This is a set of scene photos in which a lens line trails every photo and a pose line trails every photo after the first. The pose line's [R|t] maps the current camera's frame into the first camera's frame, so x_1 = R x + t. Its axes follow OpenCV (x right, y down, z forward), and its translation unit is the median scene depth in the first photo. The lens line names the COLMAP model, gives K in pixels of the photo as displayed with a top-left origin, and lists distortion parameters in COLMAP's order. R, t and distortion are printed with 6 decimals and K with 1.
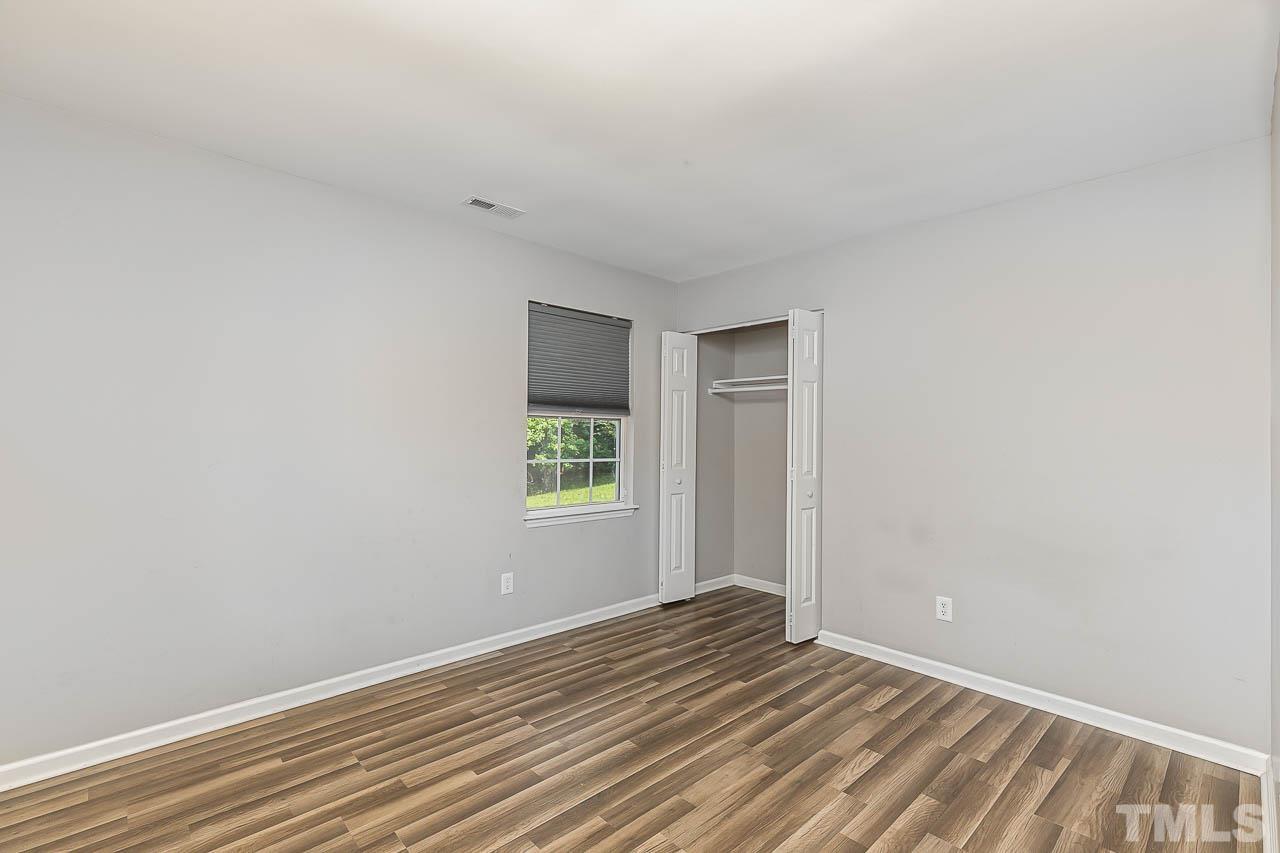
lens RADIAL K [[572.2, 0, 644.6], [0, 572.2, 425.0], [0, 0, 1]] dist [0.001313, 0.000004]
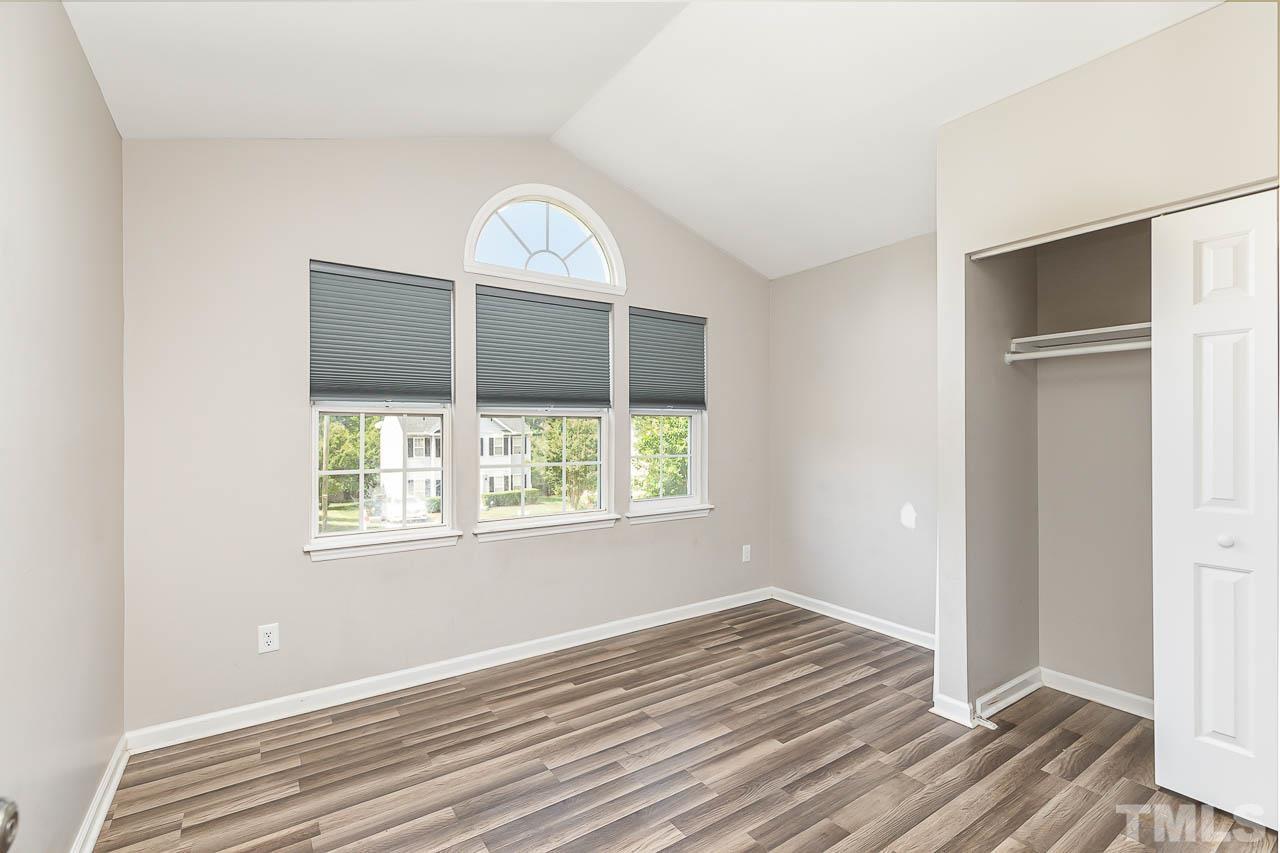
lens RADIAL K [[569.4, 0, 643.3], [0, 569.4, 434.2], [0, 0, 1]] dist [0.000260, -0.000246]
pose [[0.988421, -0.014313, -0.151061, 0.171904], [0.017066, 0.999711, 0.016939, 0.003601], [0.150775, -0.019321, 0.988379, 0.162182]]
